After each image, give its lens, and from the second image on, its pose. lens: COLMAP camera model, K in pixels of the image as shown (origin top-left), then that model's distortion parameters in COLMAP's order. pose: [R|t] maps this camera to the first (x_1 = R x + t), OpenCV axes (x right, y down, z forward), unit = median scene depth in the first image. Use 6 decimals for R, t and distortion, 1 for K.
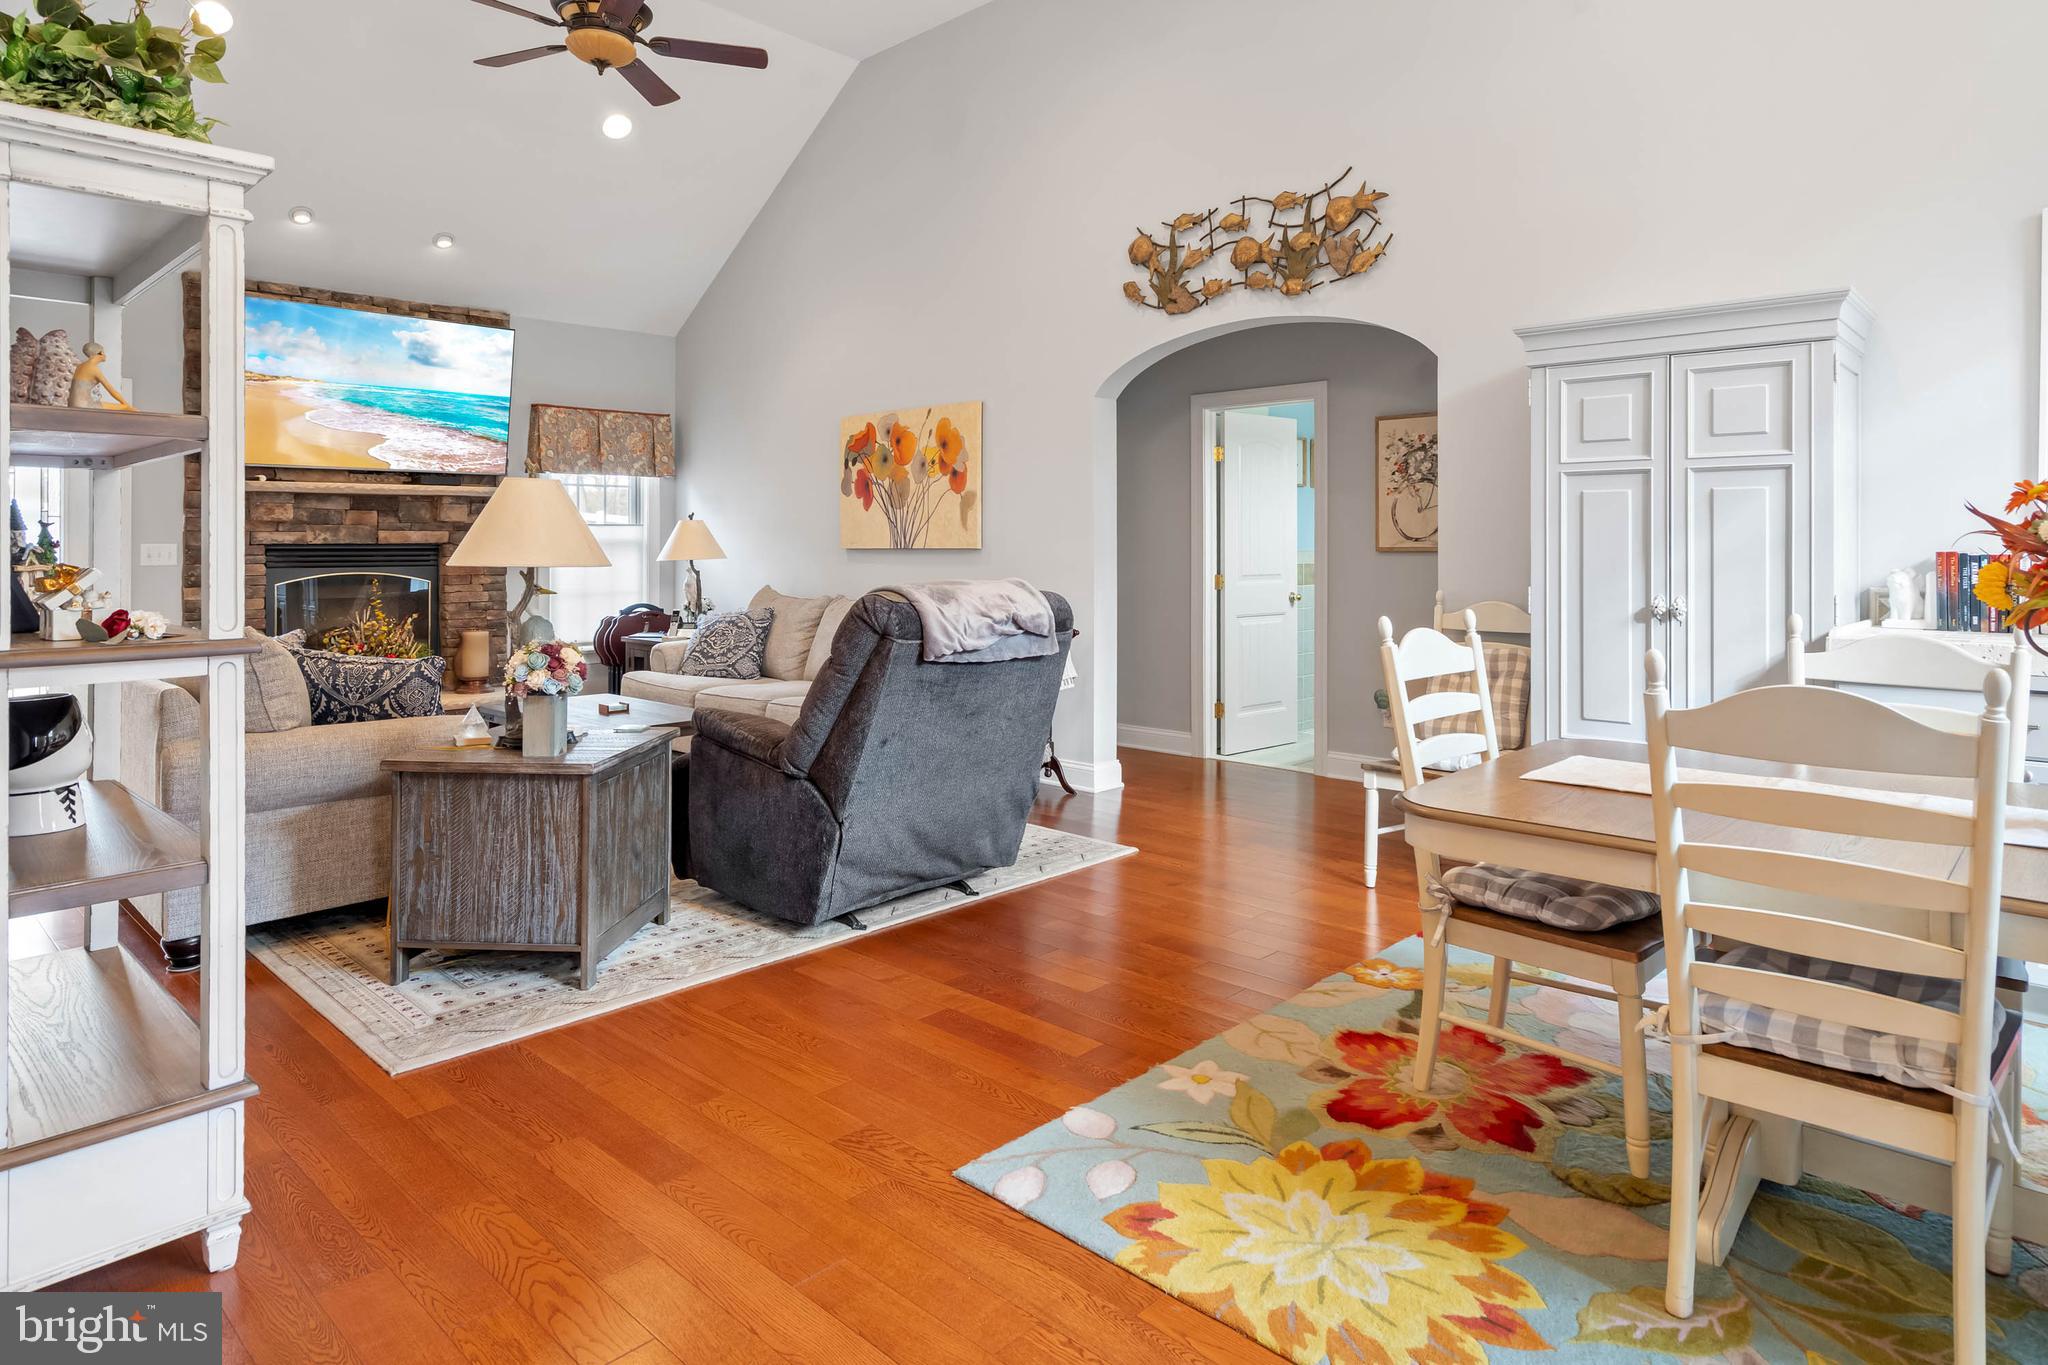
lens RADIAL K [[1190.1, 0, 1033.9], [0, 1190.1, 523.9], [0, 0, 1]] dist [0.002139, -0.004380]
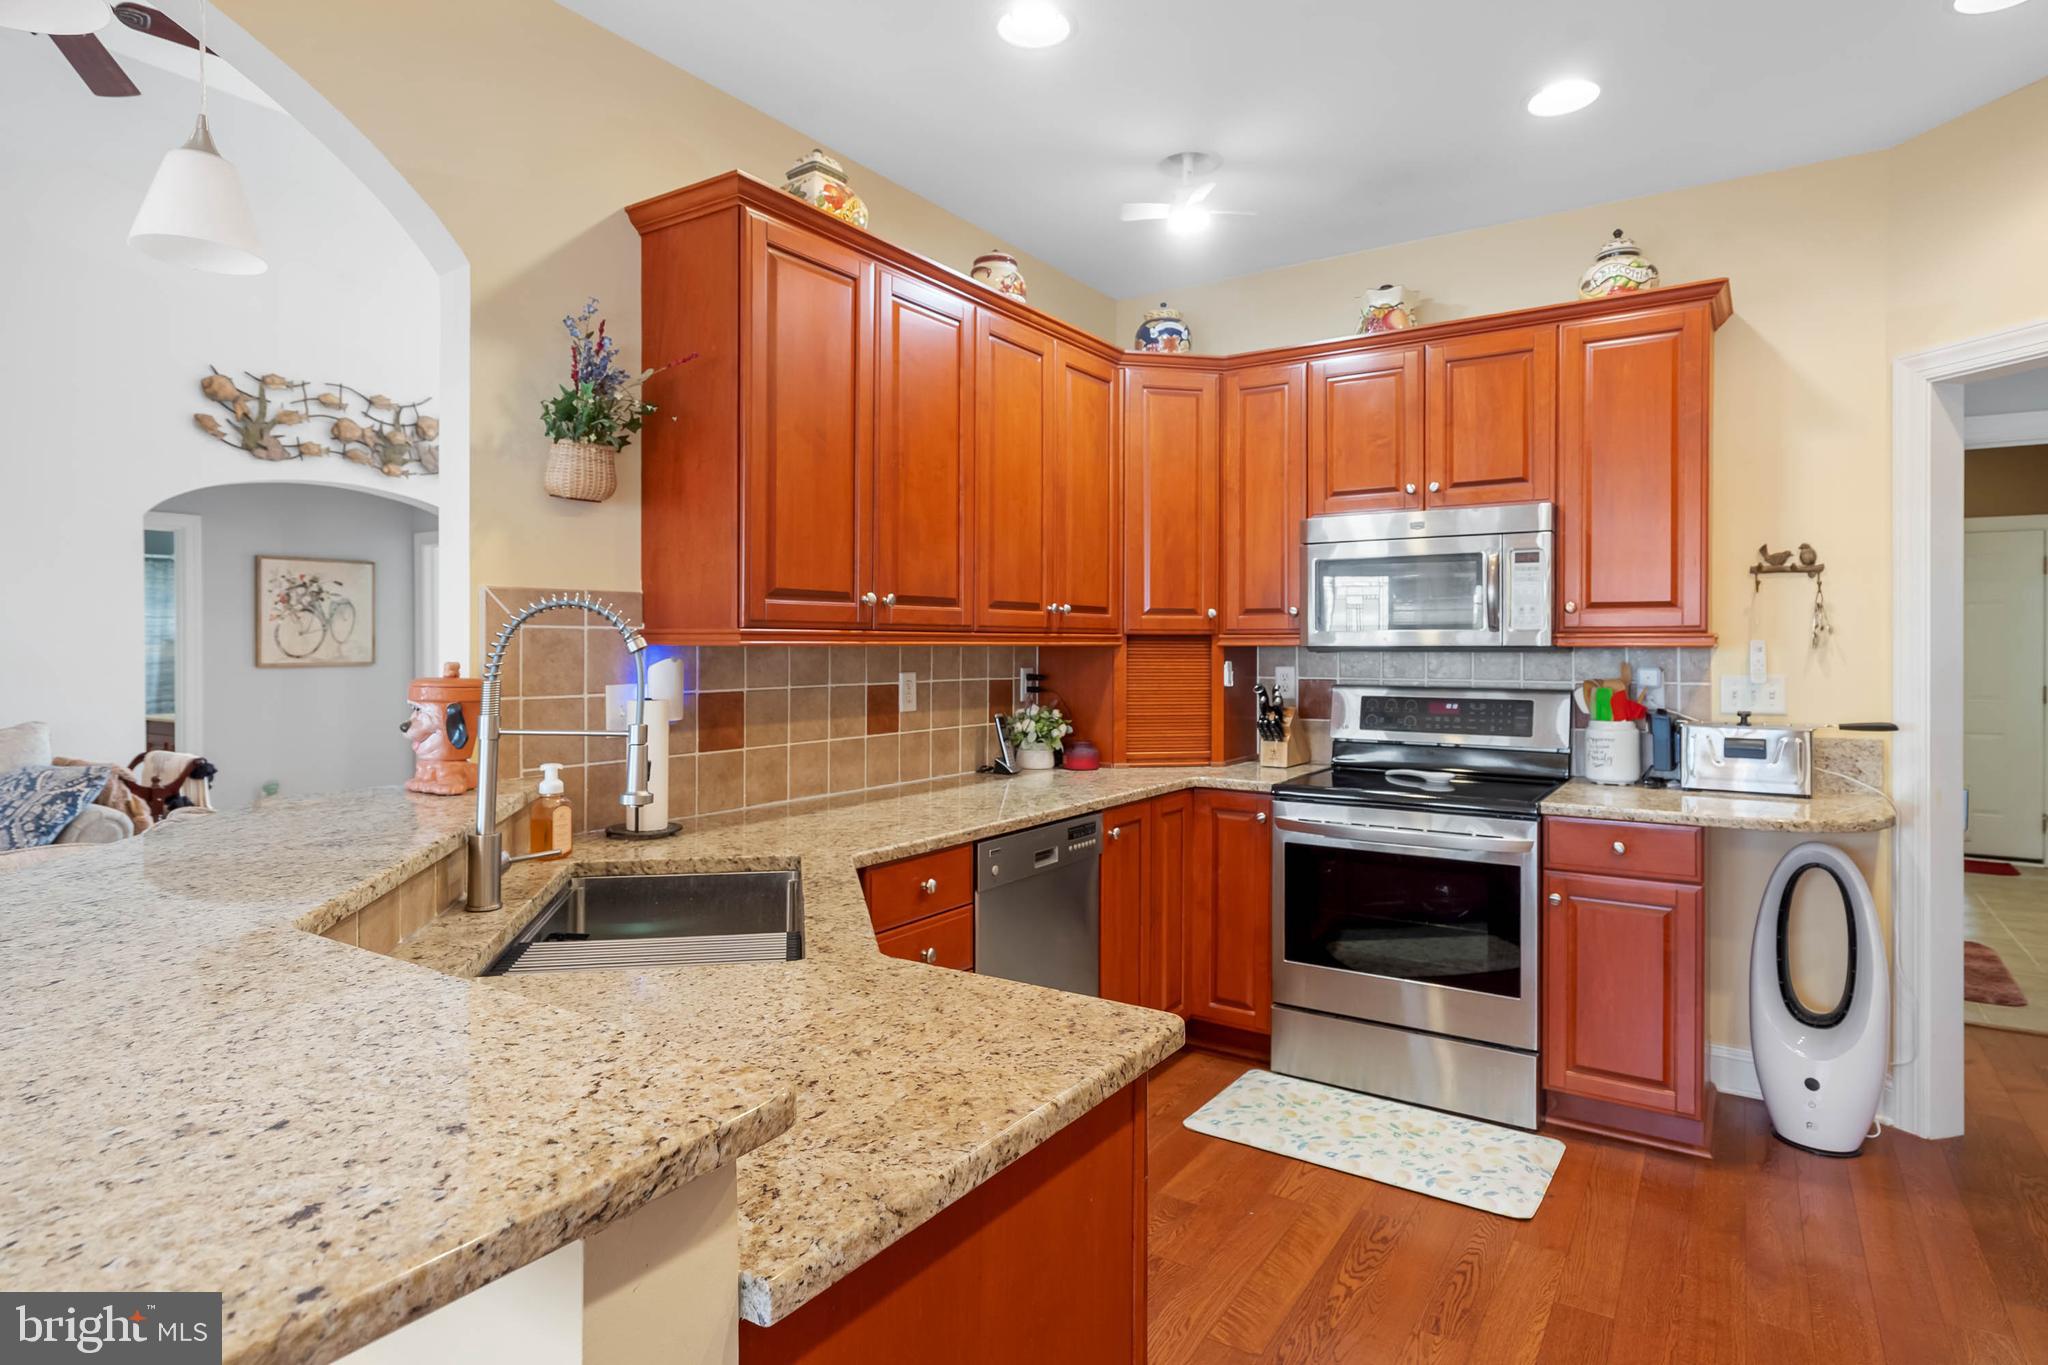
lens RADIAL K [[1099.8, 0, 1051.4], [0, 1099.8, 635.1], [0, 0, 1]] dist [0.002632, -0.001390]
pose [[-0.189025, 0.010109, 0.981920, -0.888066], [-0.016101, 0.999781, -0.013392, -0.006715], [-0.981840, -0.018342, -0.188821, 0.391476]]
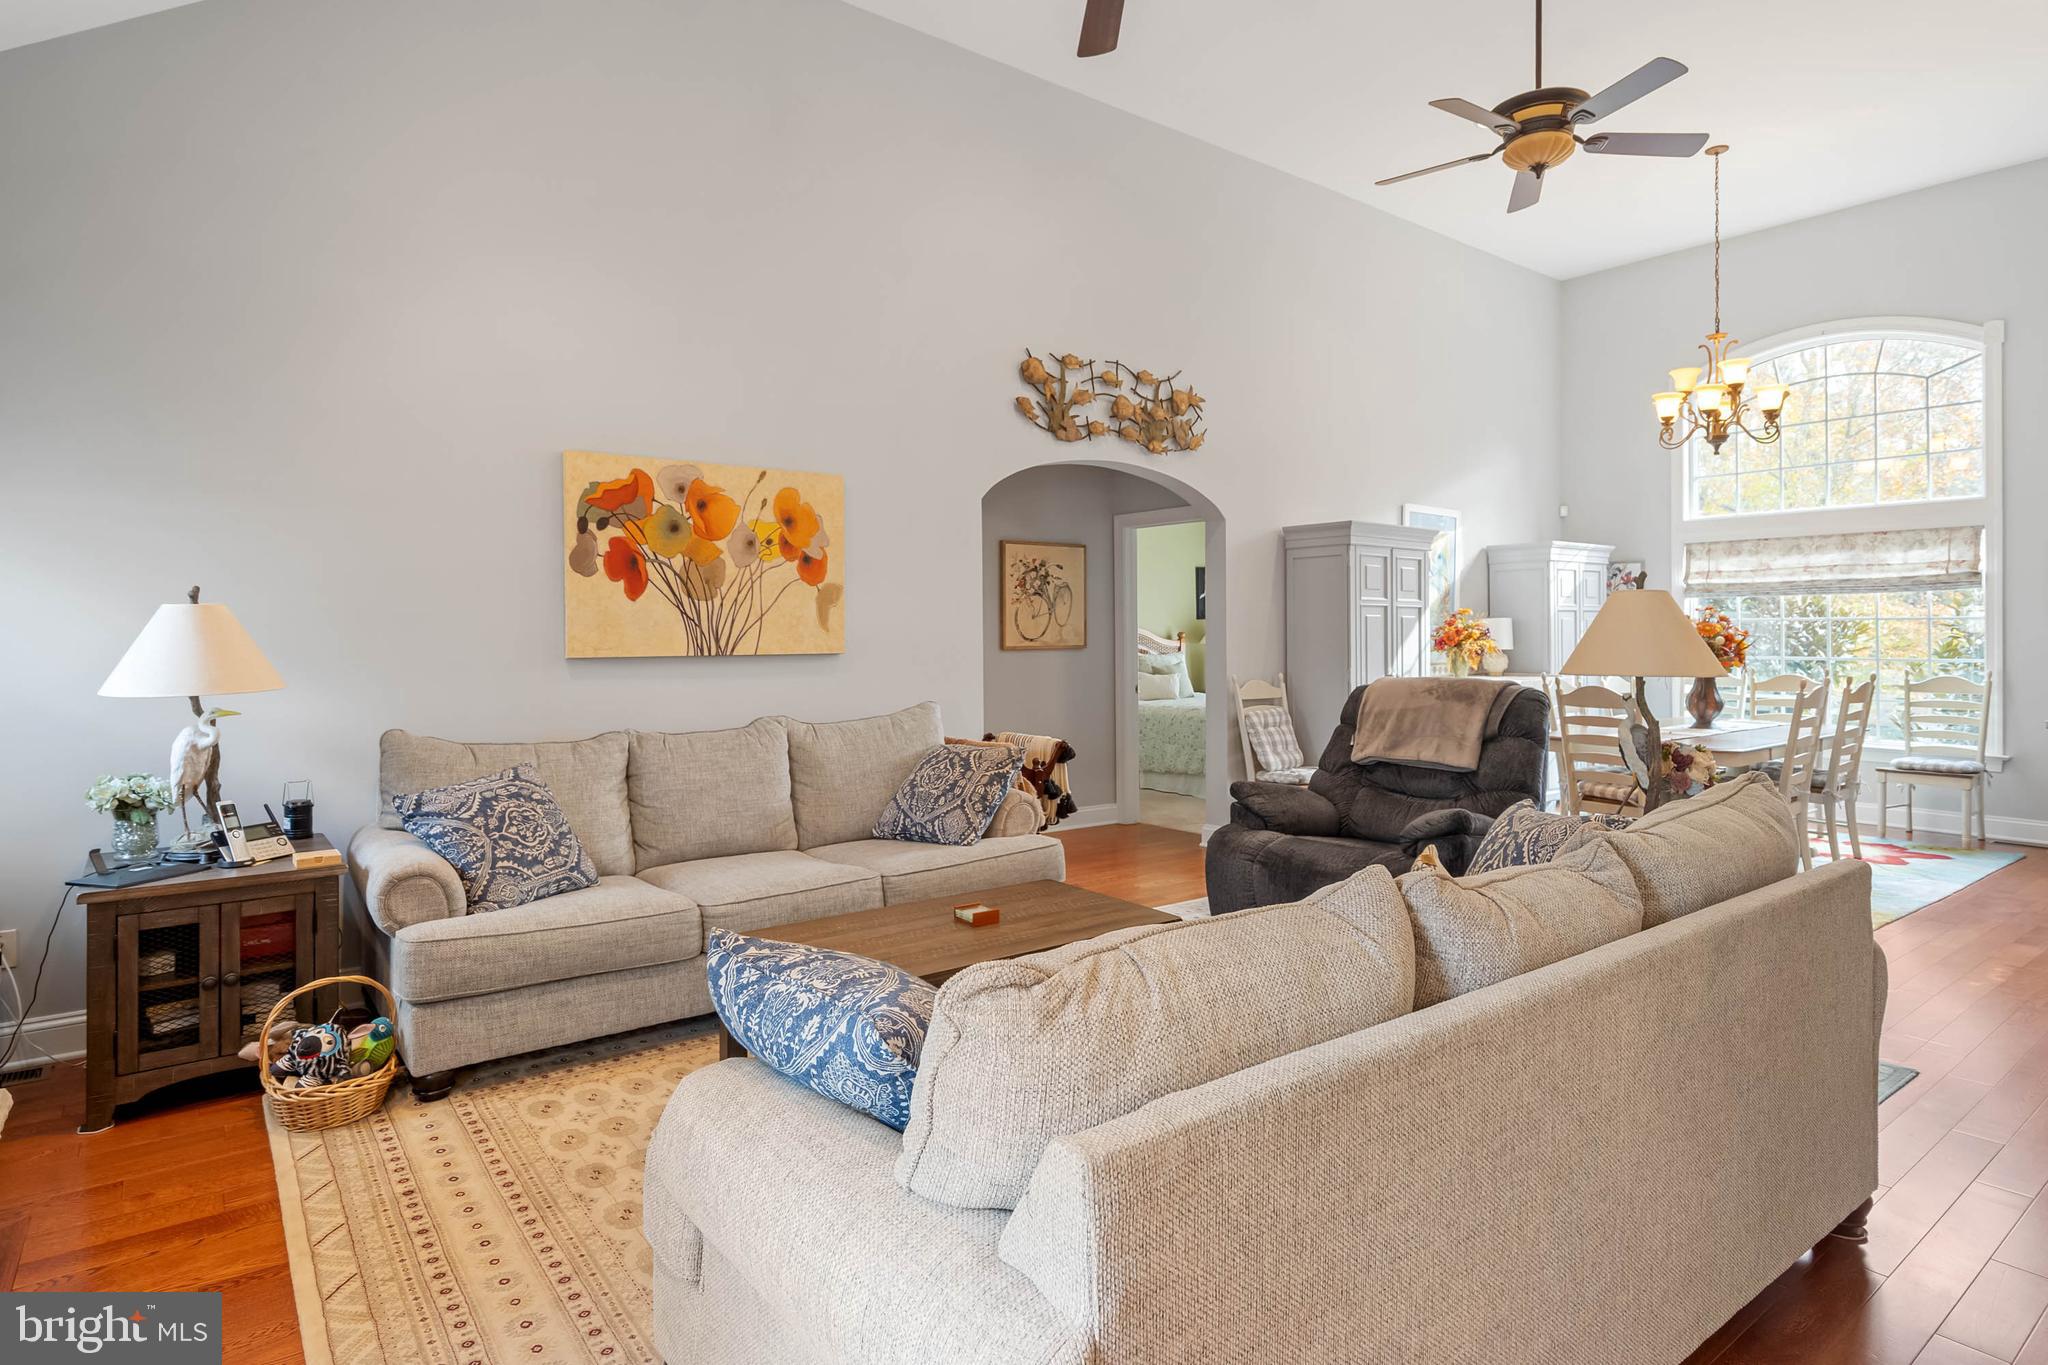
lens RADIAL K [[1099.8, 0, 1026.1], [0, 1099.8, 632.2], [0, 0, 1]] dist [0.002632, -0.001390]
pose [[0.158234, 0.001351, 0.987401, -0.772929], [-0.015574, 0.999878, 0.001128, 0.002865], [-0.987279, -0.015556, 0.158236, 0.737938]]
